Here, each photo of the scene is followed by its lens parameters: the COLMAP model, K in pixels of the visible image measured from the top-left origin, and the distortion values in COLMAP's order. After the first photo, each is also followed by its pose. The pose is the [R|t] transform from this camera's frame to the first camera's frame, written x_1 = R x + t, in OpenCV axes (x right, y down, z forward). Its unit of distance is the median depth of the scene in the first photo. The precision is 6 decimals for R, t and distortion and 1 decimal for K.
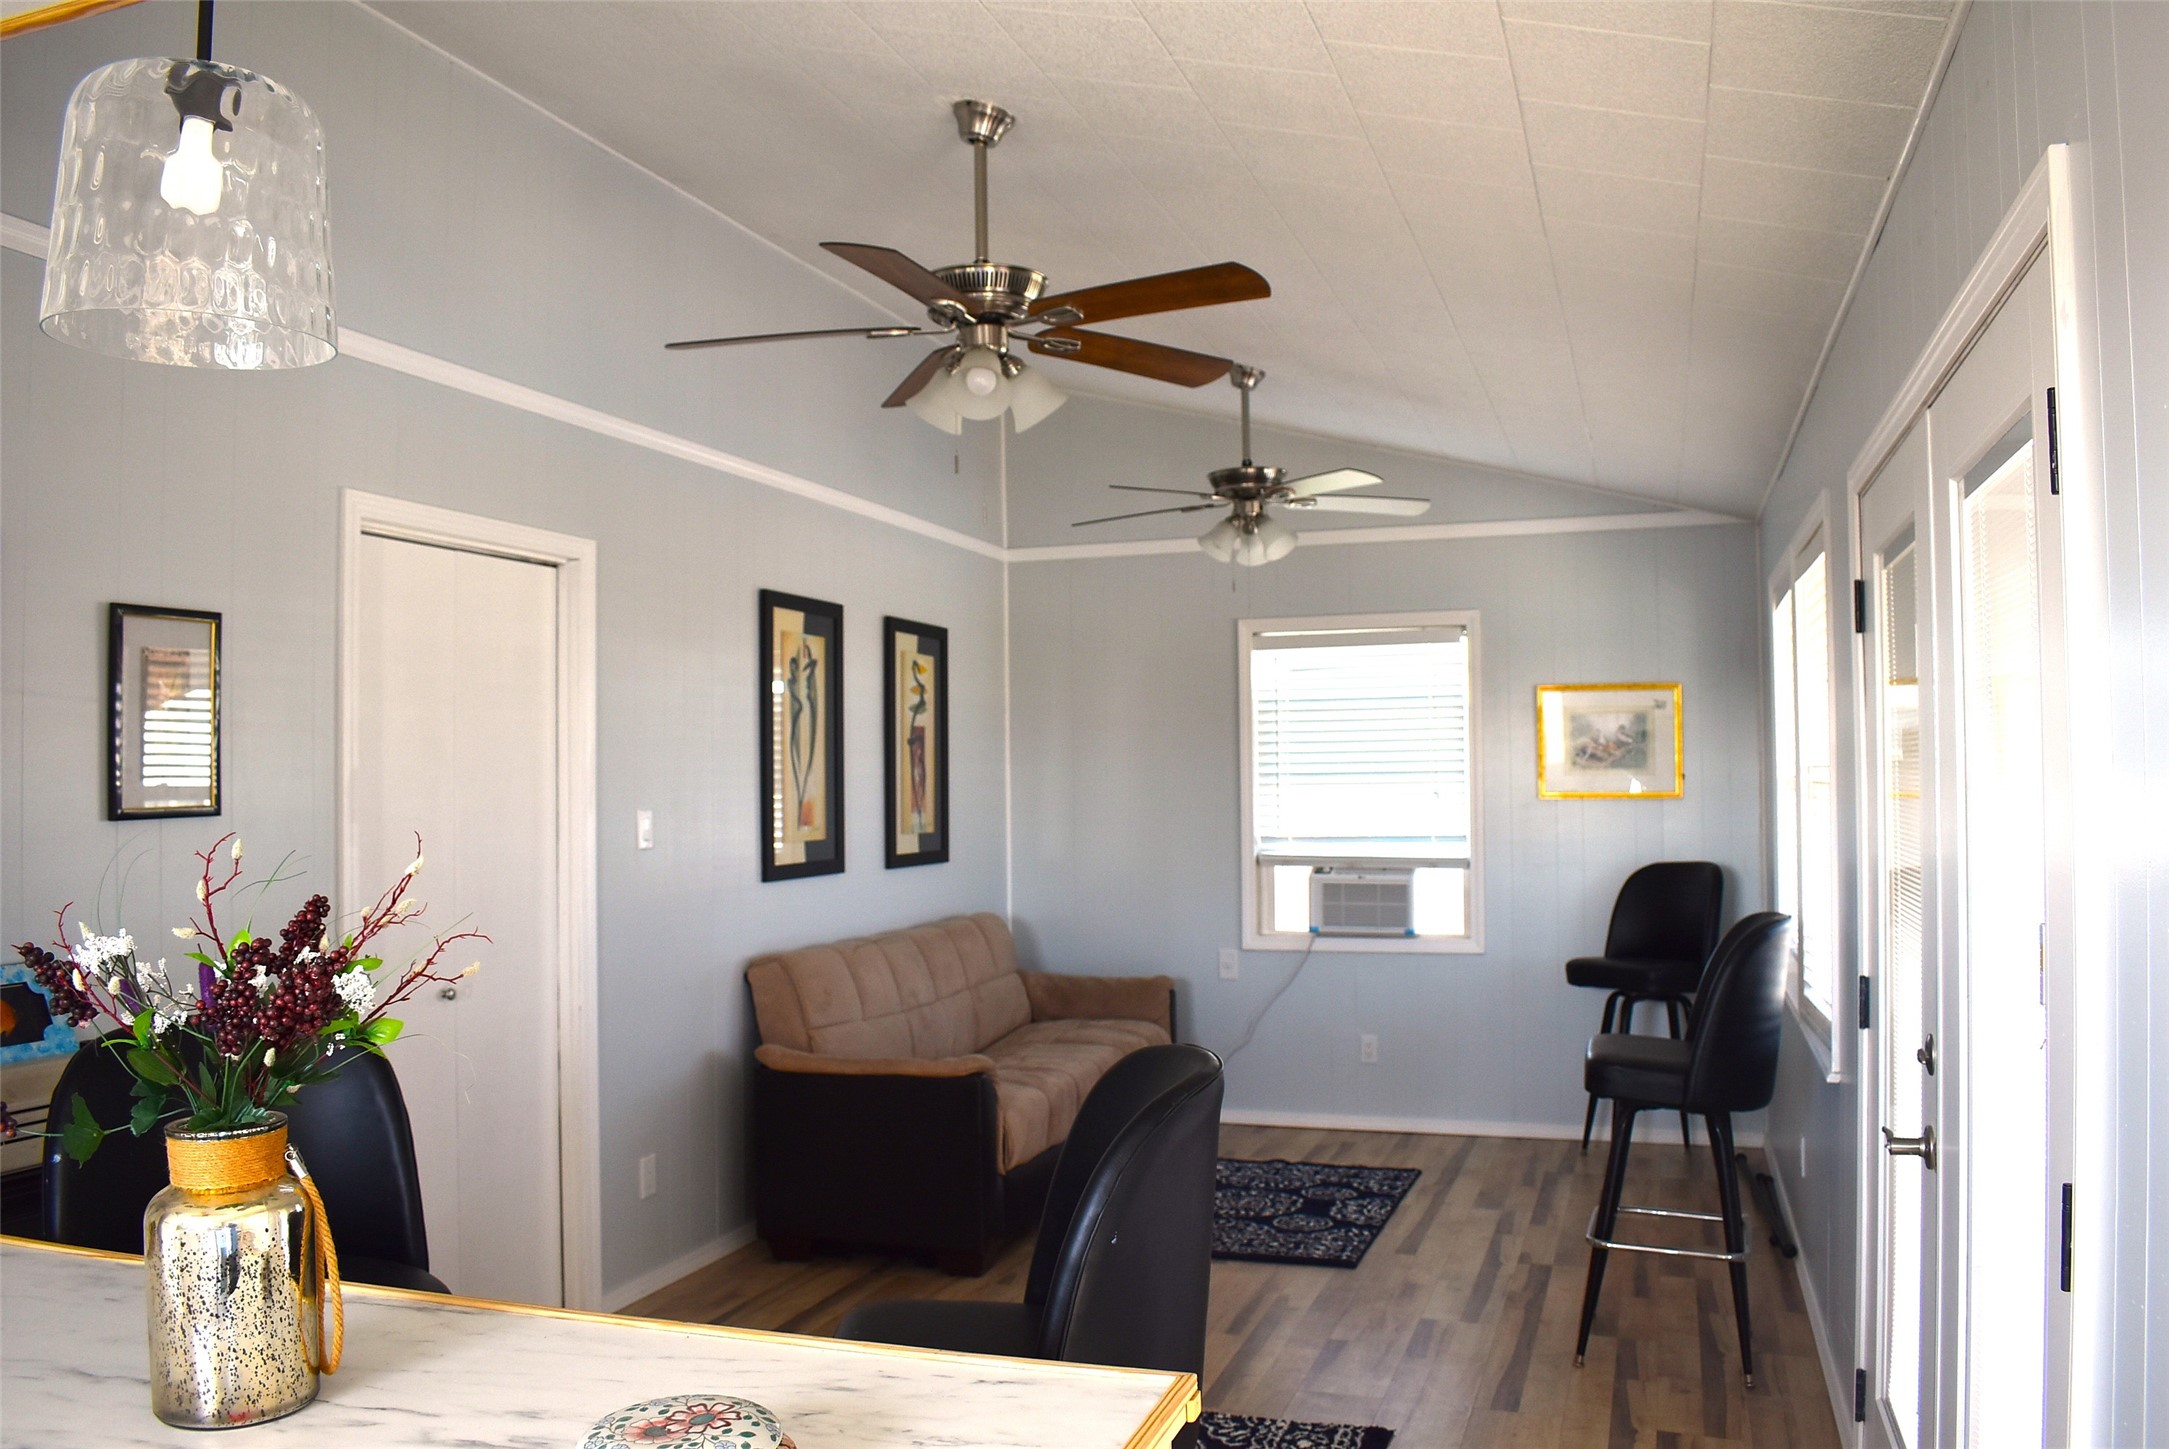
lens RADIAL K [[1687.5, 0, 1088.6], [0, 1687.5, 736.5], [0, 0, 1]] dist [-0.092924, 0.010163]
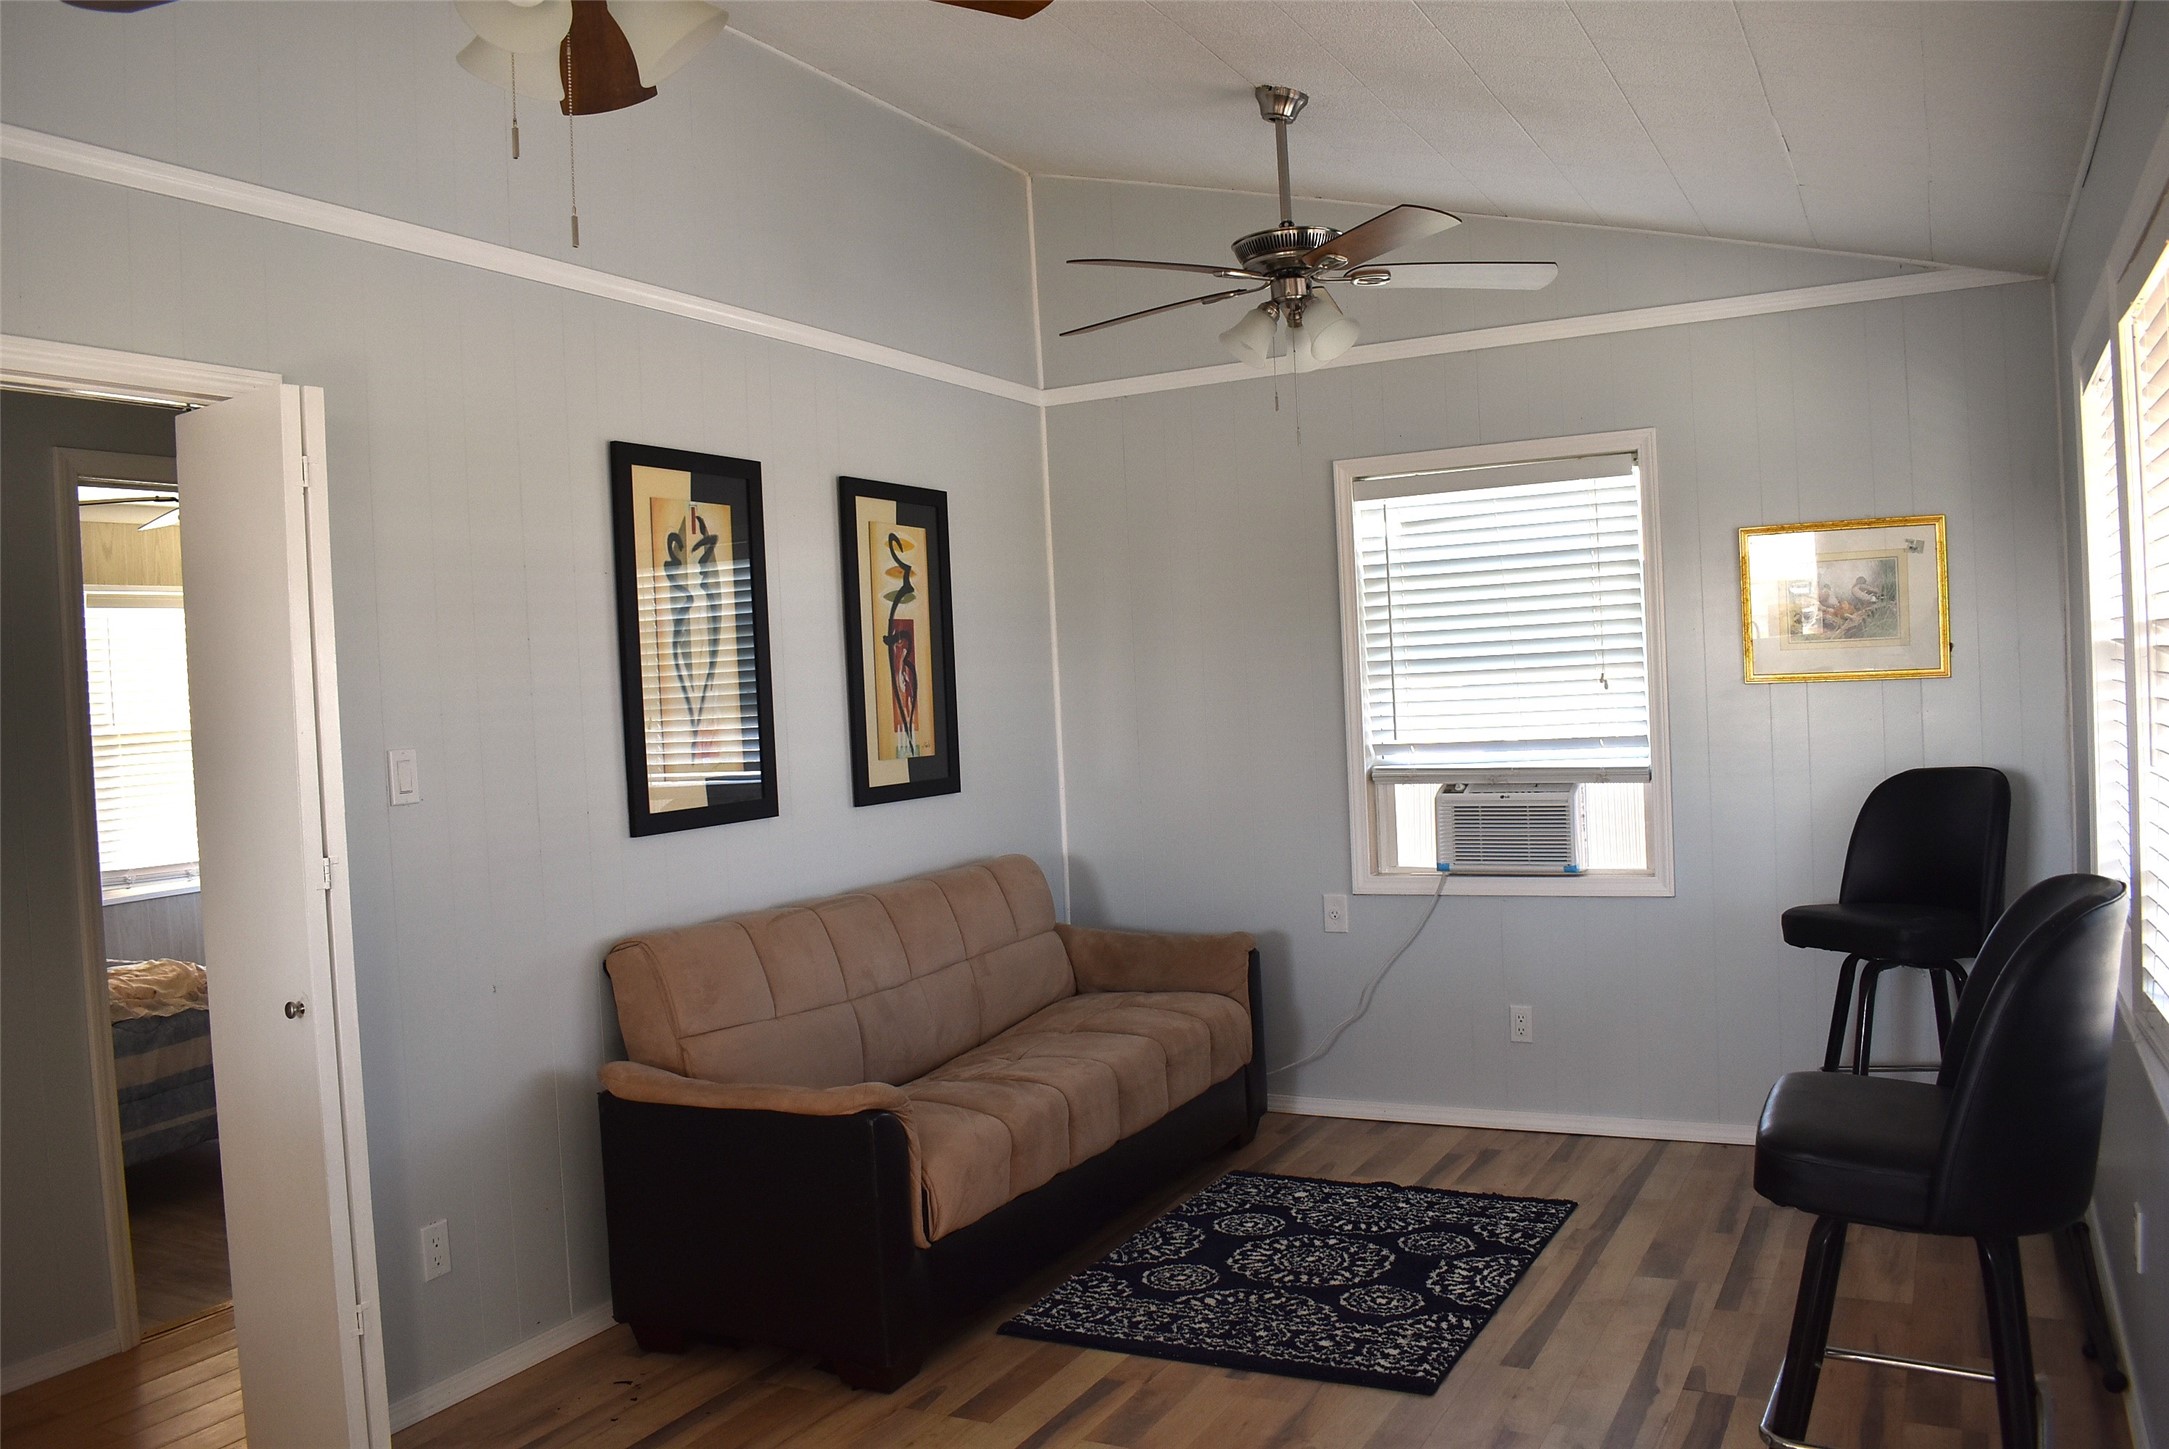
lens RADIAL K [[1687.5, 0, 1088.6], [0, 1687.5, 736.5], [0, 0, 1]] dist [-0.092924, 0.010163]
pose [[0.987517, -0.032394, -0.154147, 0.105586], [0.041665, 0.997487, 0.057296, 0.007203], [0.151904, -0.063004, 0.986385, 0.263368]]
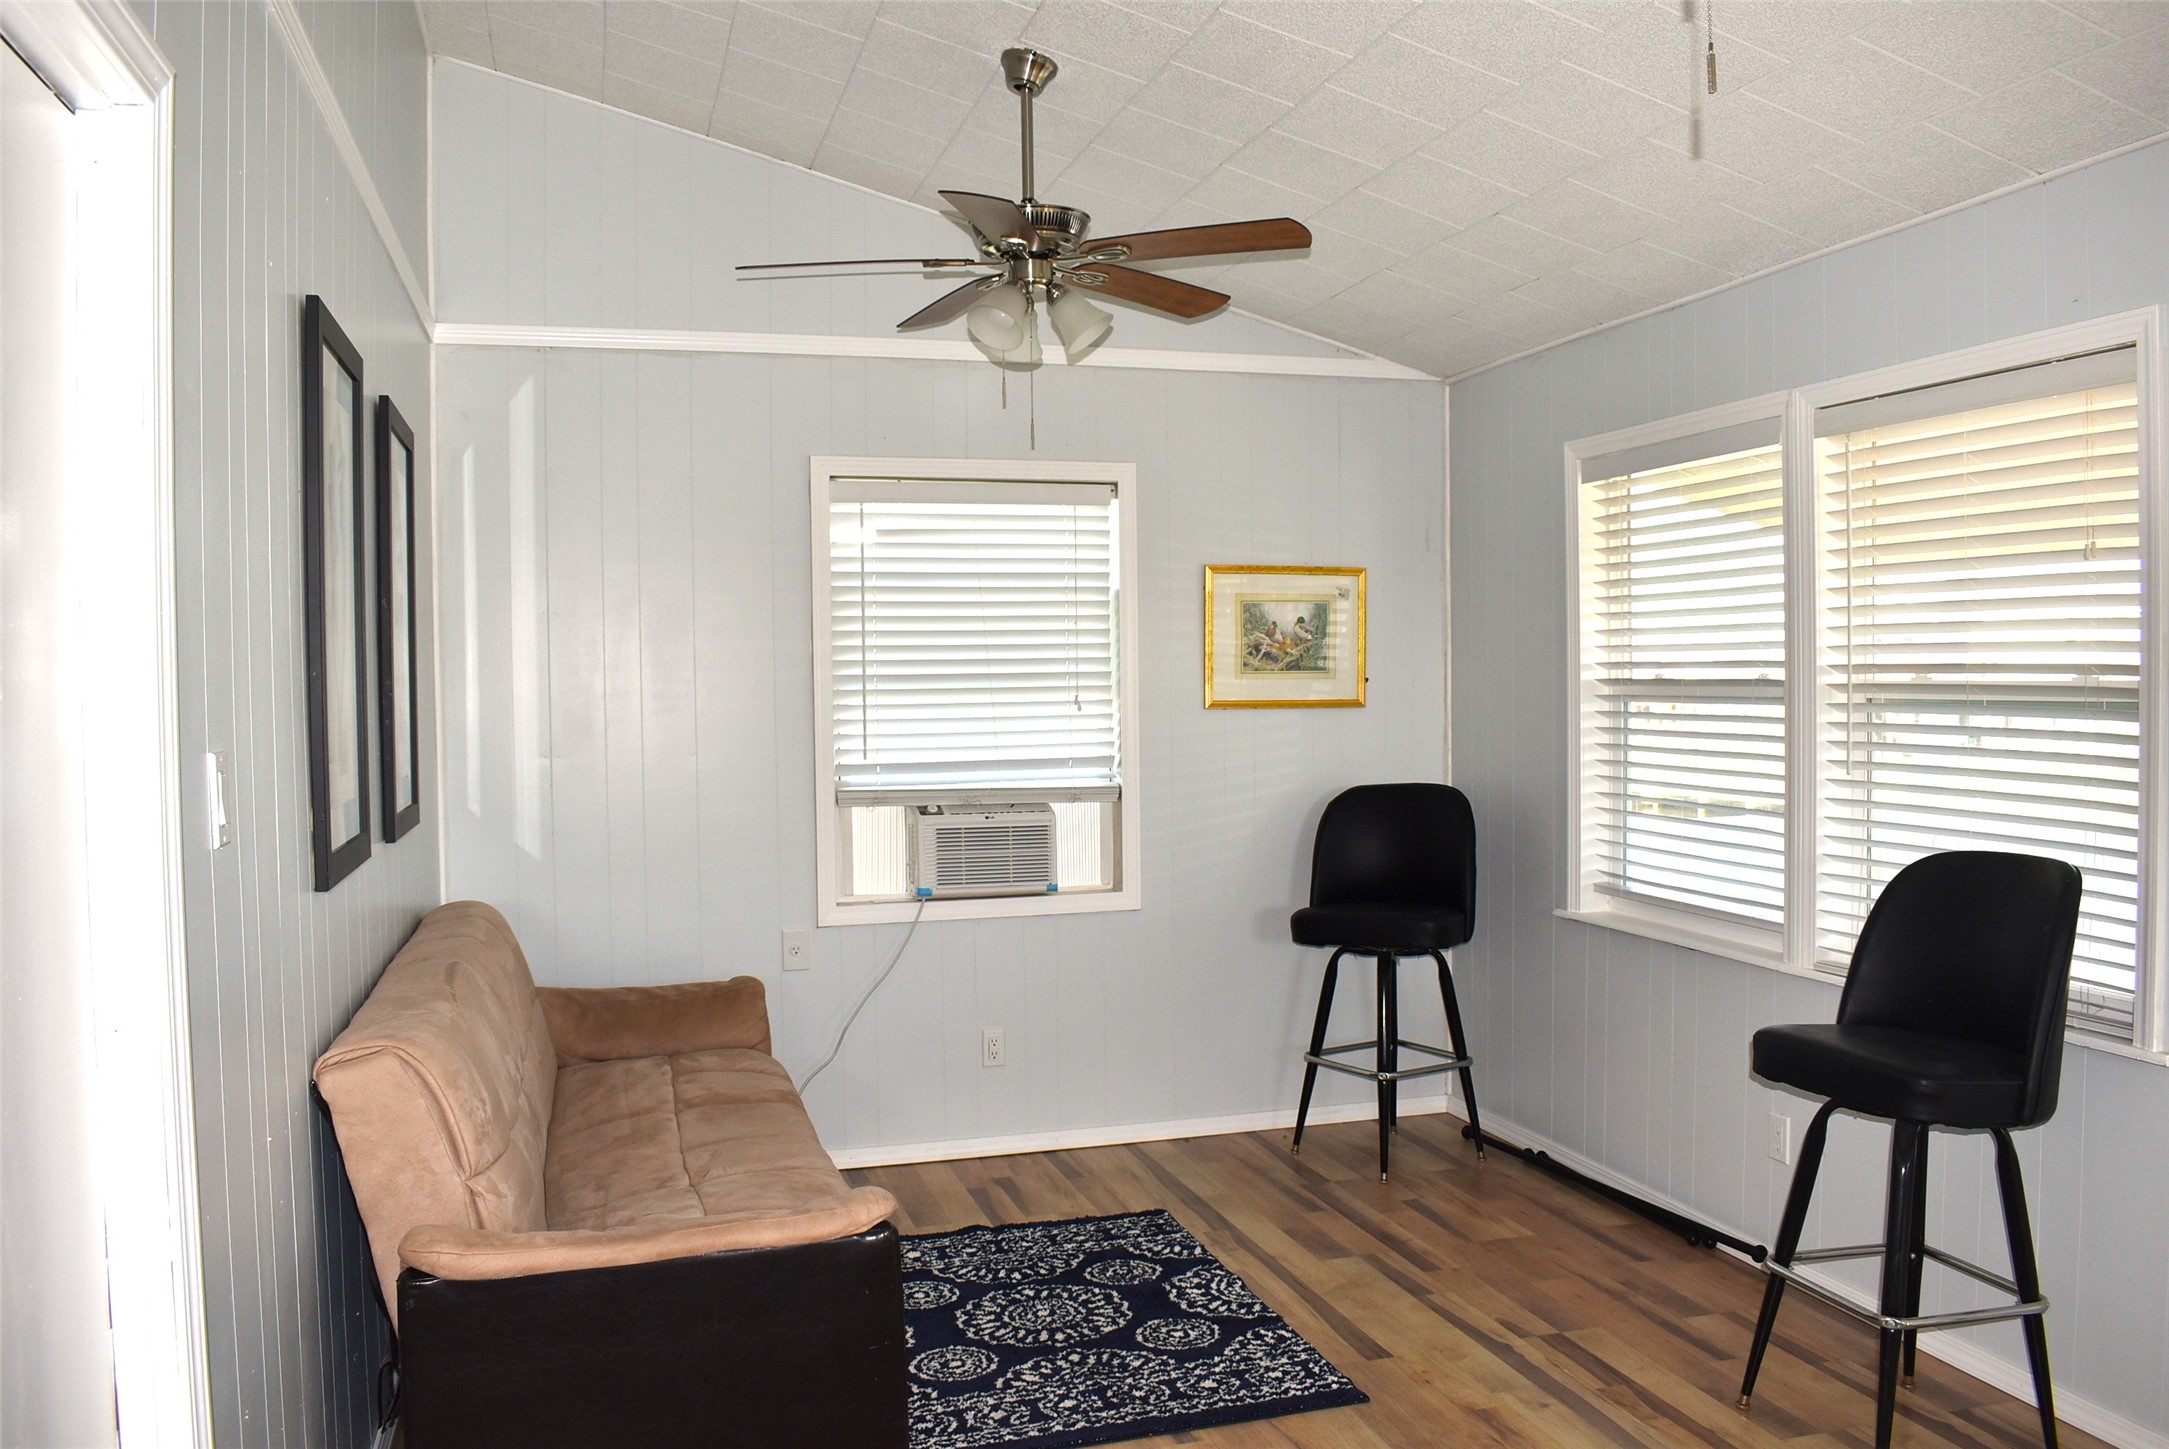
lens RADIAL K [[1687.5, 0, 1088.6], [0, 1687.5, 736.5], [0, 0, 1]] dist [-0.092924, 0.010163]
pose [[0.819498, -0.019699, 0.572743, -0.248241], [-0.010325, 0.998739, 0.049125, 0.012456], [-0.572989, -0.046171, 0.818261, 0.411882]]
